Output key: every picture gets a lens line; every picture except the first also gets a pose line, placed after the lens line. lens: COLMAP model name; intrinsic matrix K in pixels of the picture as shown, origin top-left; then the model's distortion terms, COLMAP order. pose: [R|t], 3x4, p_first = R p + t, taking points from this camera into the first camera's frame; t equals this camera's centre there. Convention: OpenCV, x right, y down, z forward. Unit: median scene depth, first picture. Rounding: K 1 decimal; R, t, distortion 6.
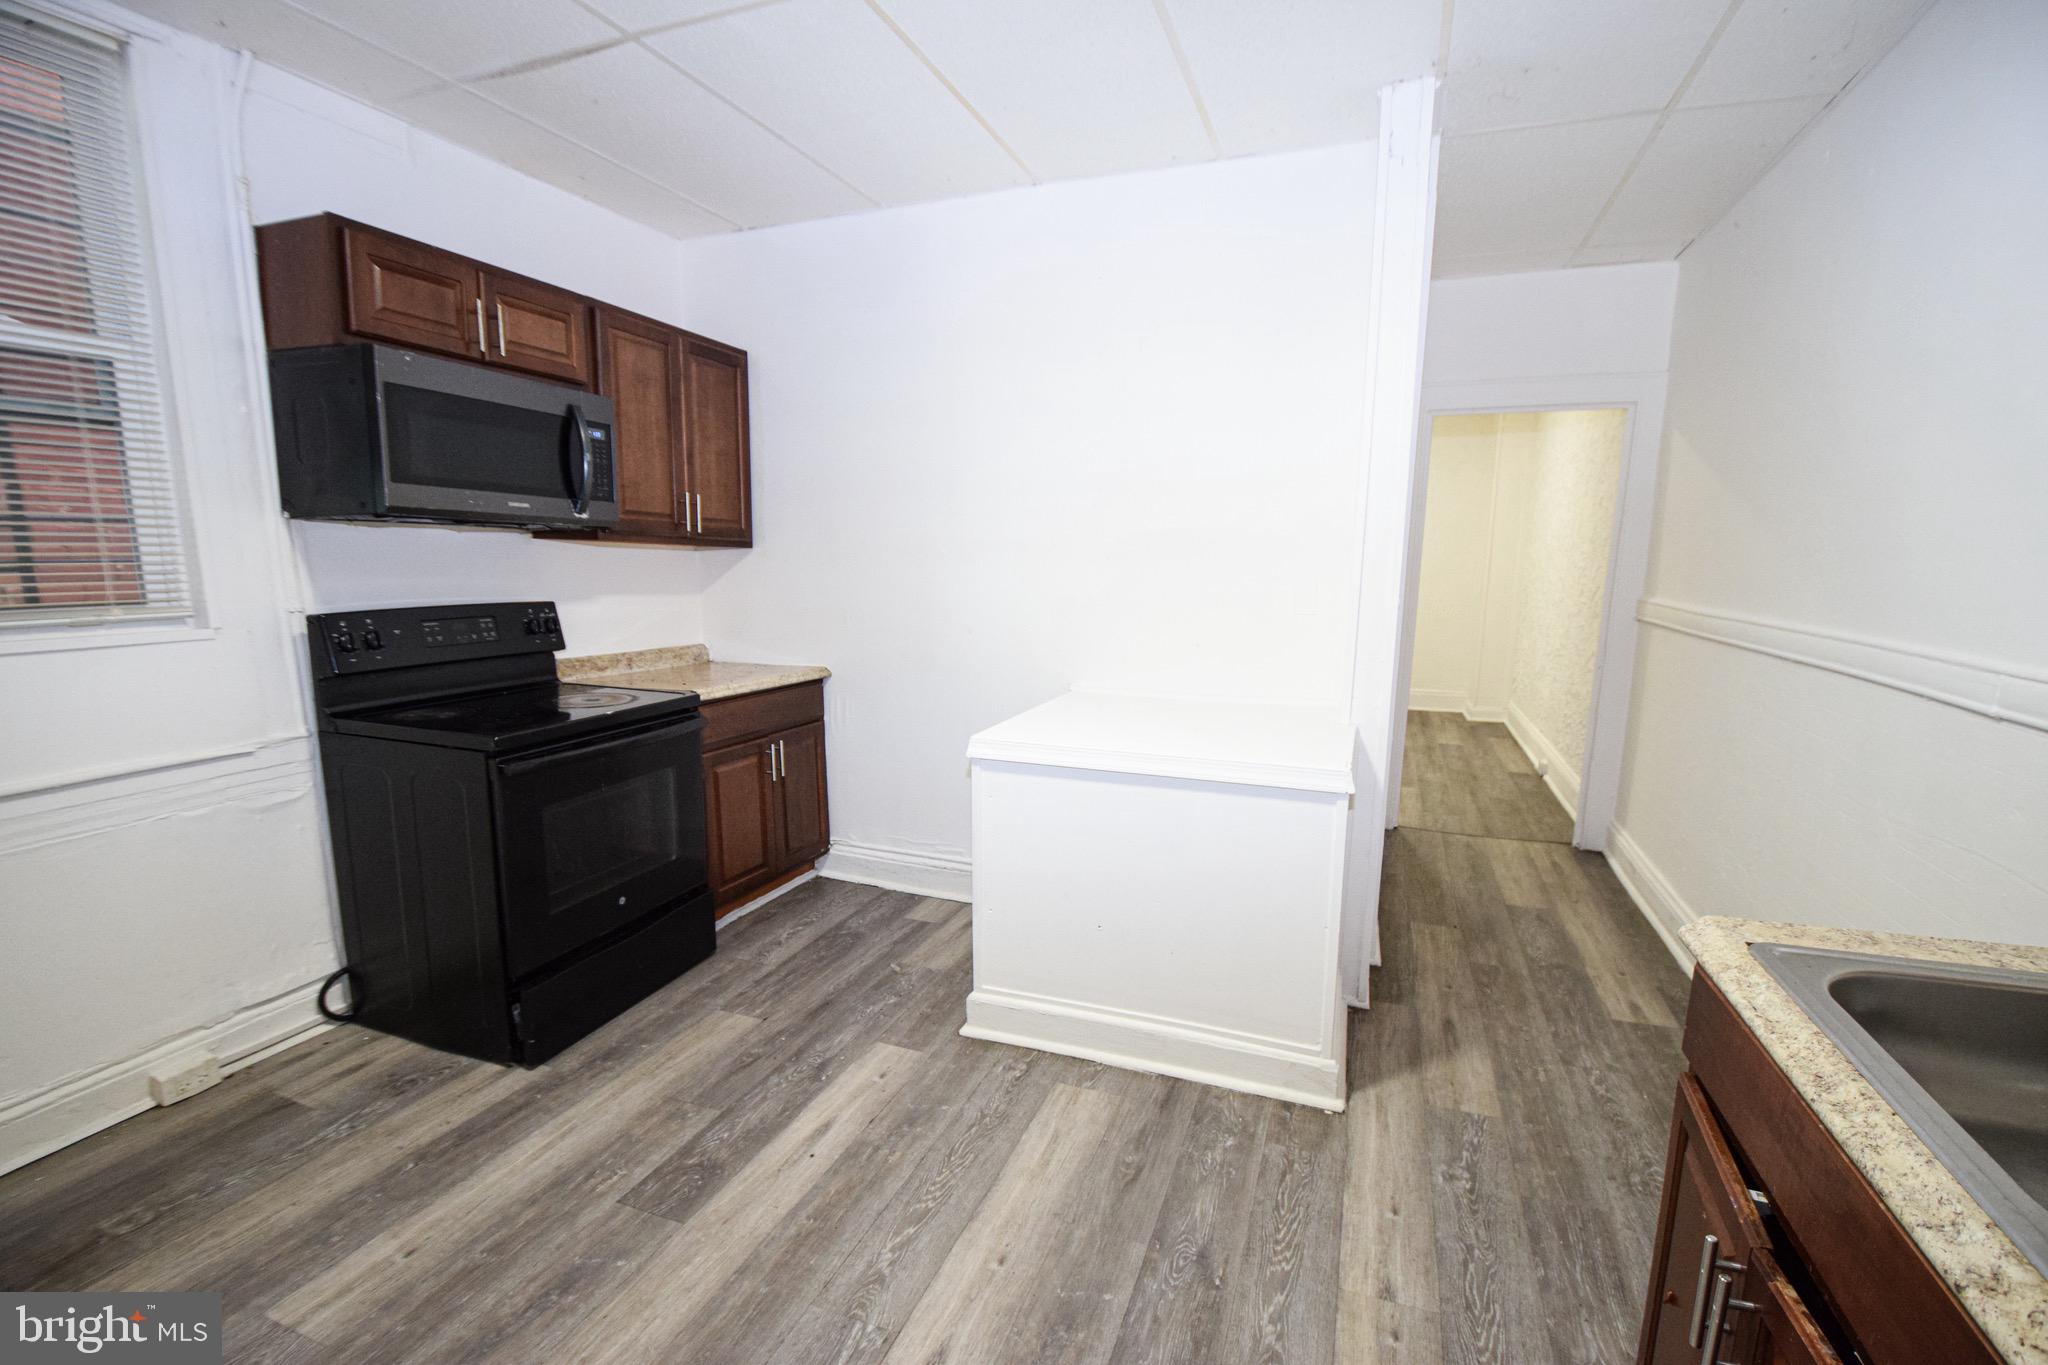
lens RADIAL K [[895.7, 0, 1067.4], [0, 895.7, 689.8], [0, 0, 1]] dist [0.000132, -0.006106]
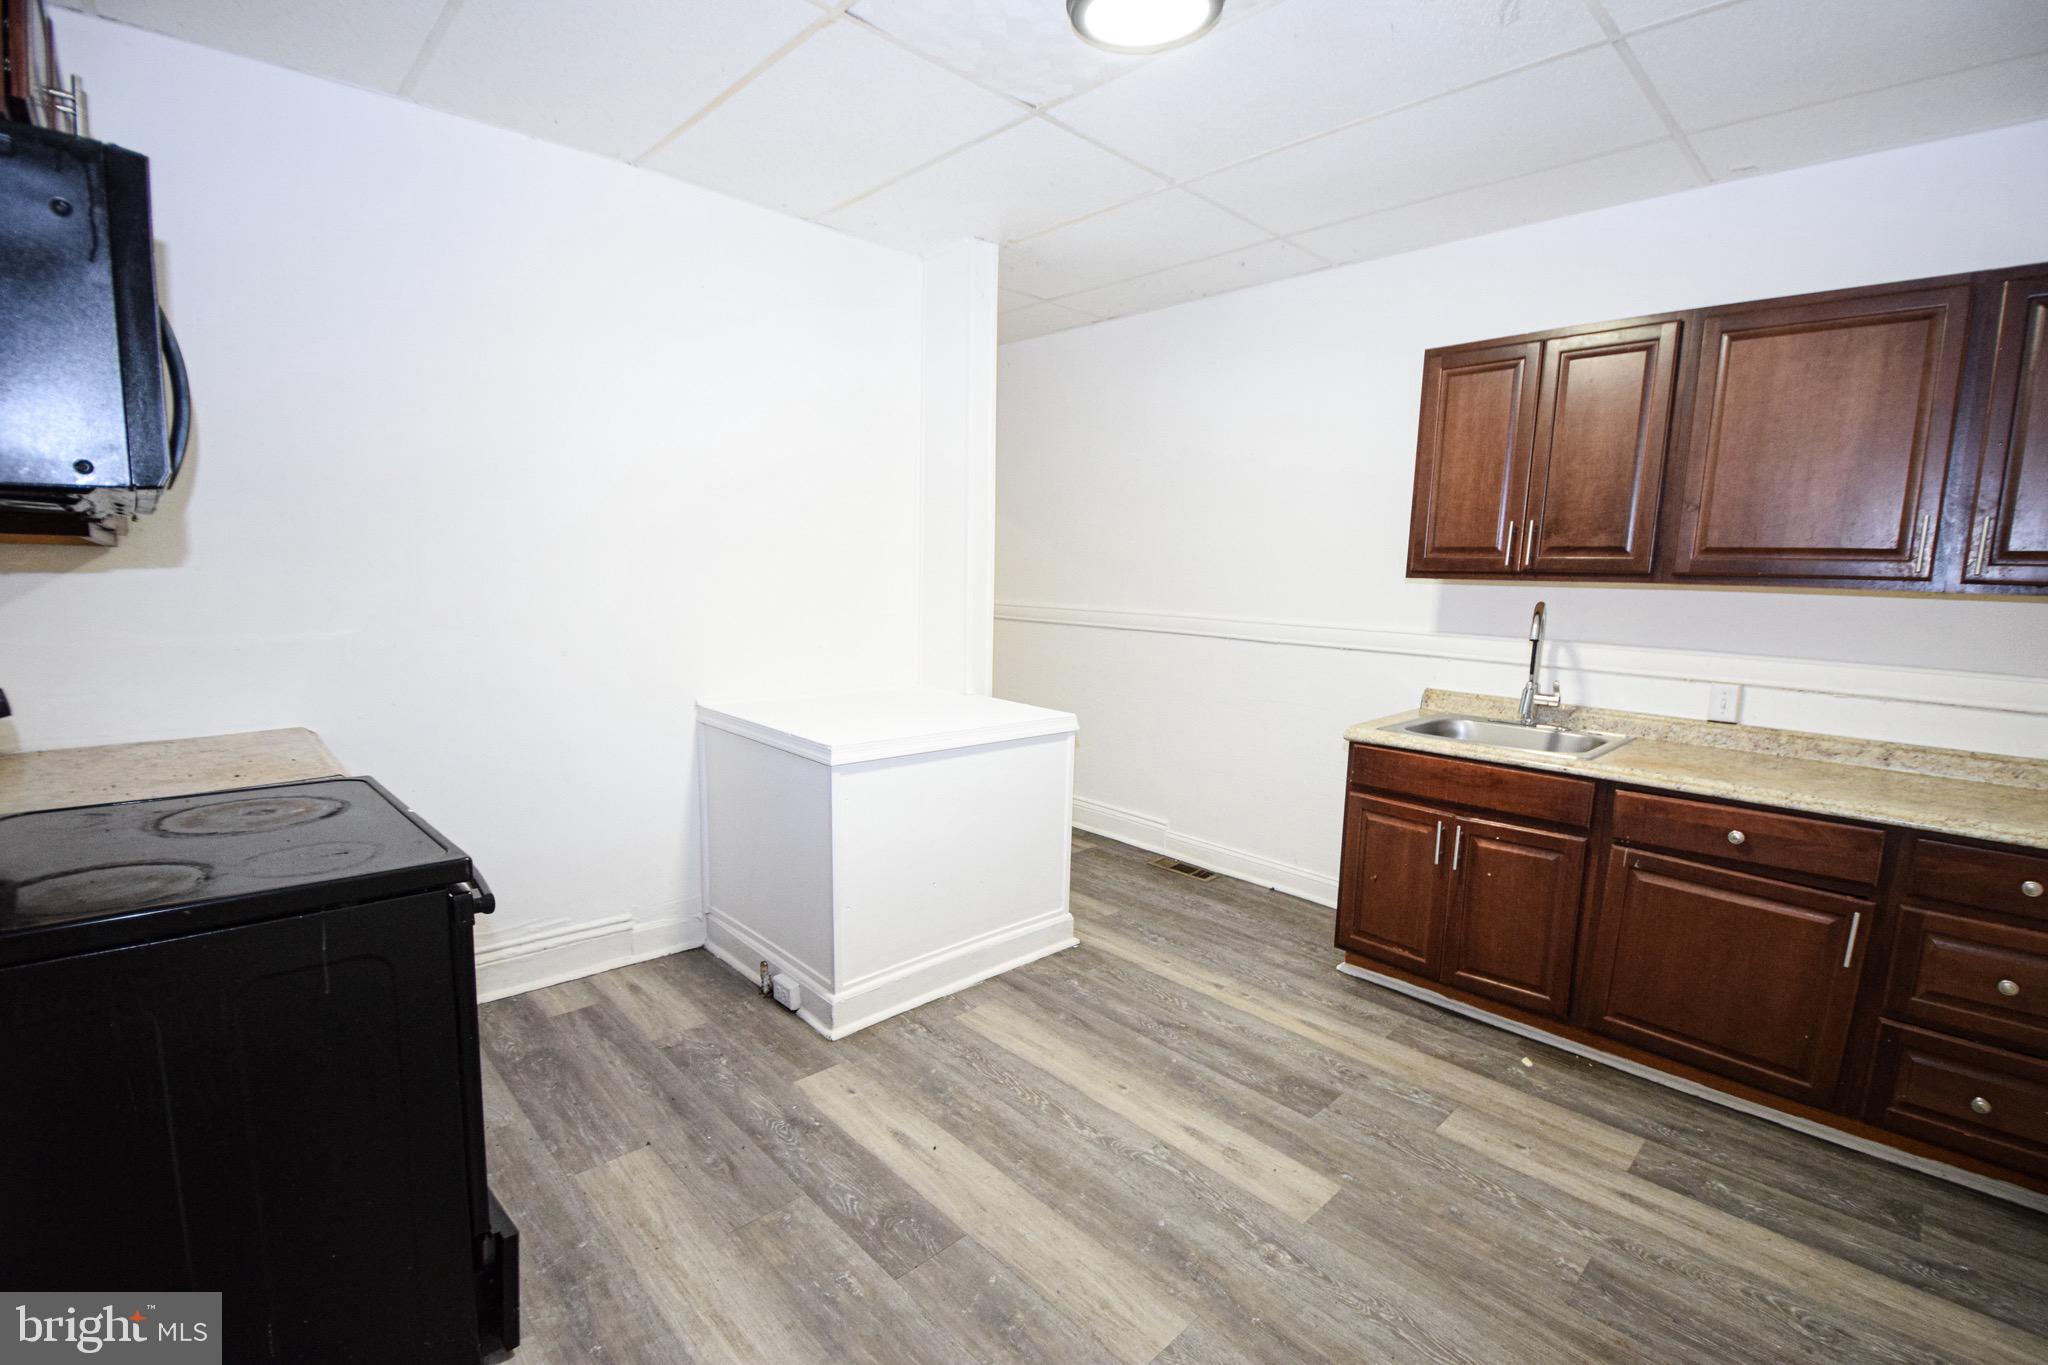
lens RADIAL K [[895.7, 0, 1032.2], [0, 895.7, 687.4], [0, 0, 1]] dist [0.000132, -0.006106]
pose [[0.449765, -0.112404, 0.886046, -1.100033], [0.118151, 0.990818, 0.065721, -0.065376], [-0.885298, 0.075129, 0.458916, 0.382235]]
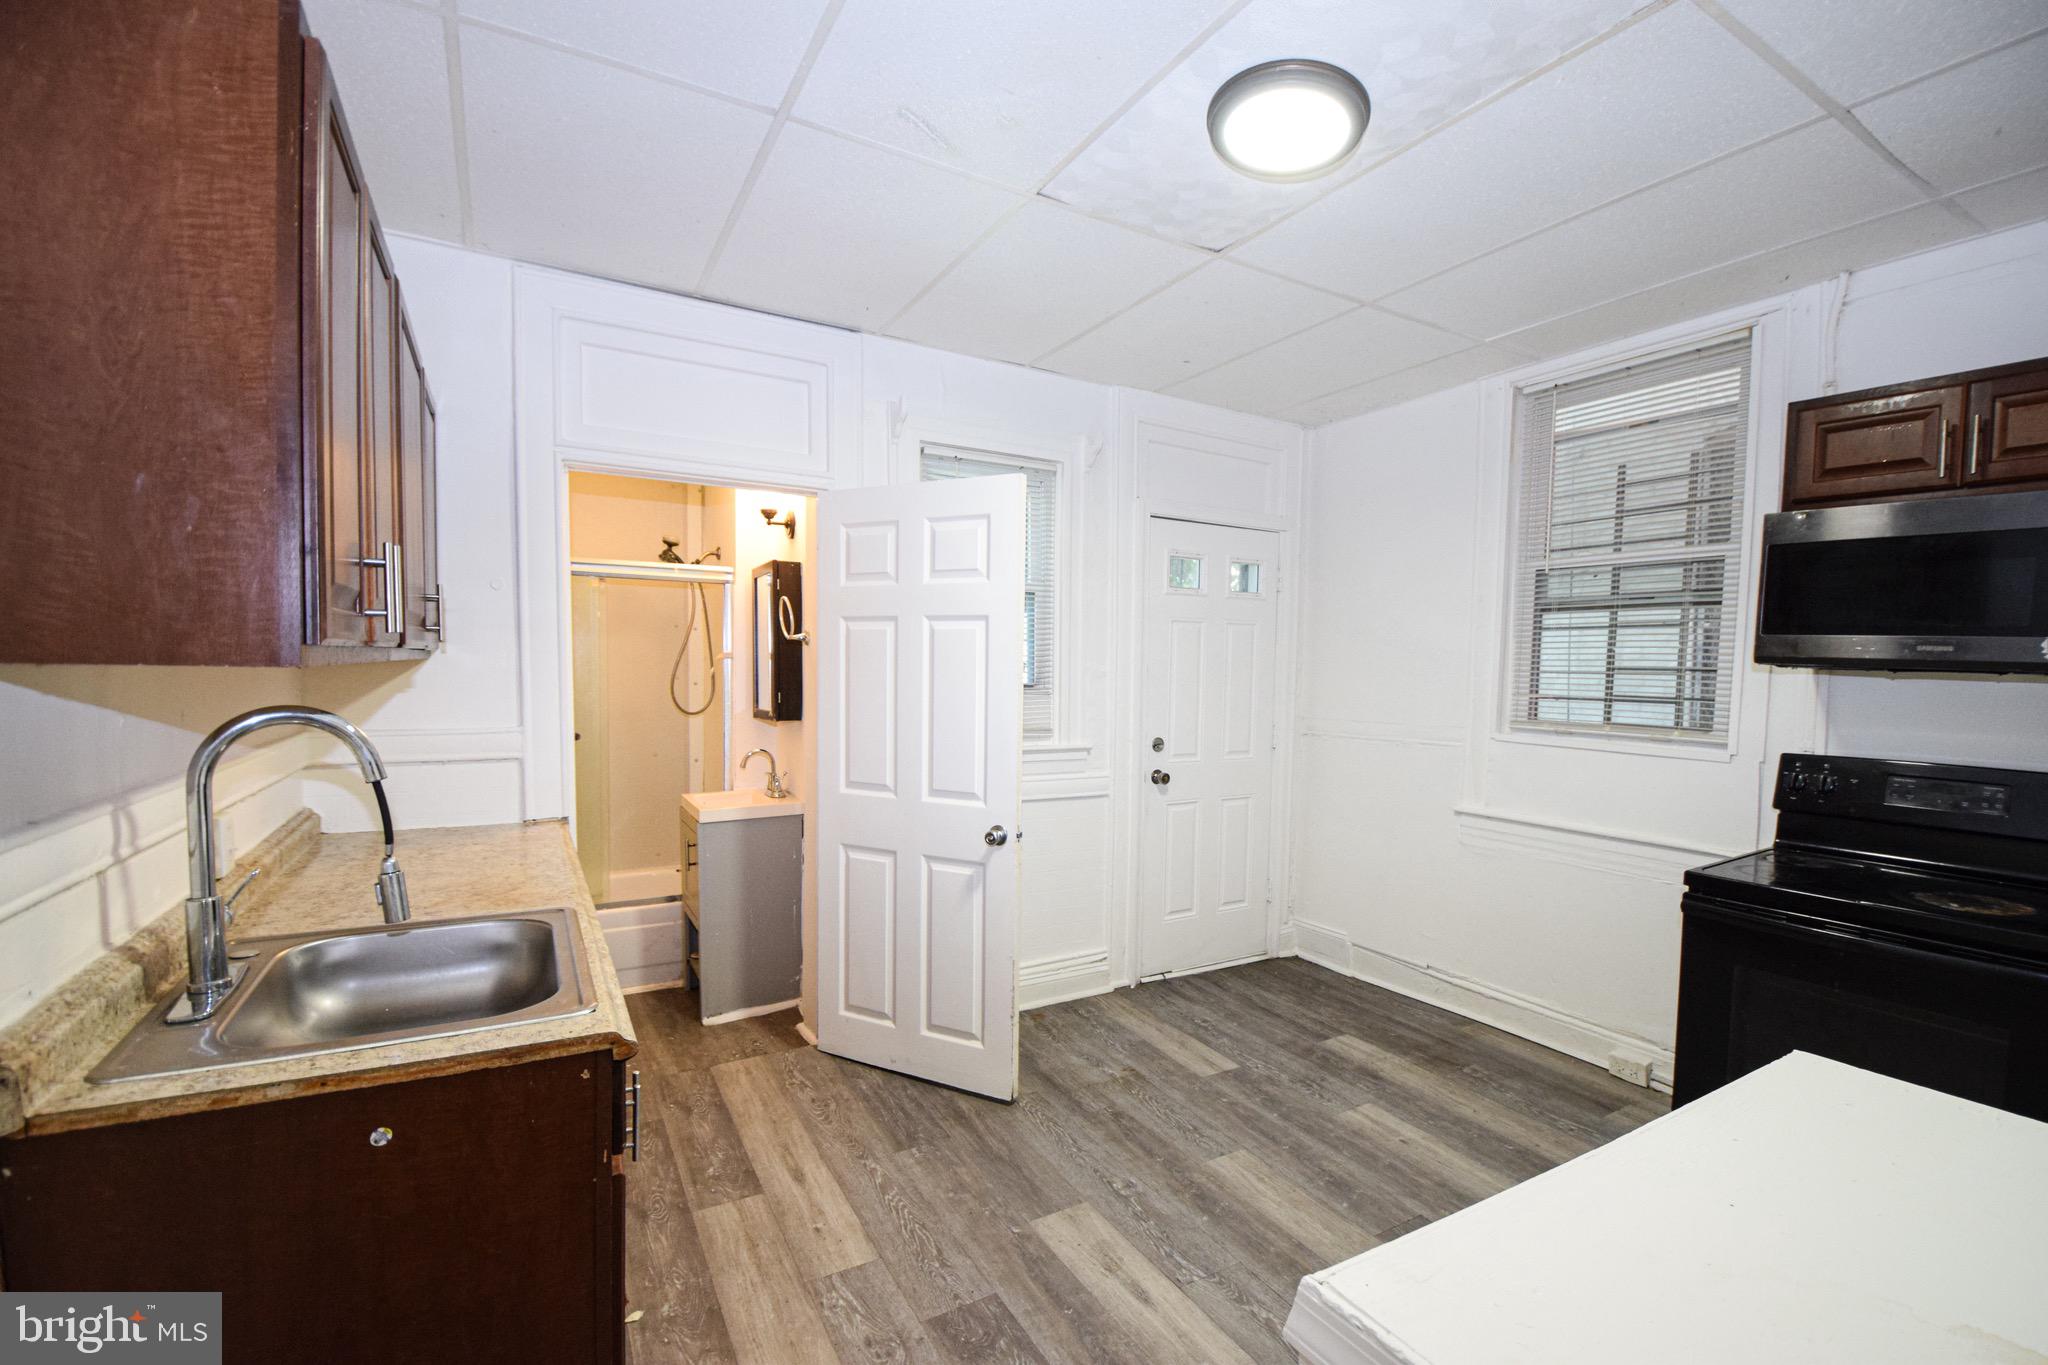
lens RADIAL K [[895.7, 0, 1039.7], [0, 895.7, 693.5], [0, 0, 1]] dist [0.000132, -0.006106]
pose [[-0.646192, 0.004570, -0.763162, 0.704125], [-0.148398, 0.980143, 0.131522, -0.192237], [0.748608, 0.198241, -0.632682, 1.153566]]
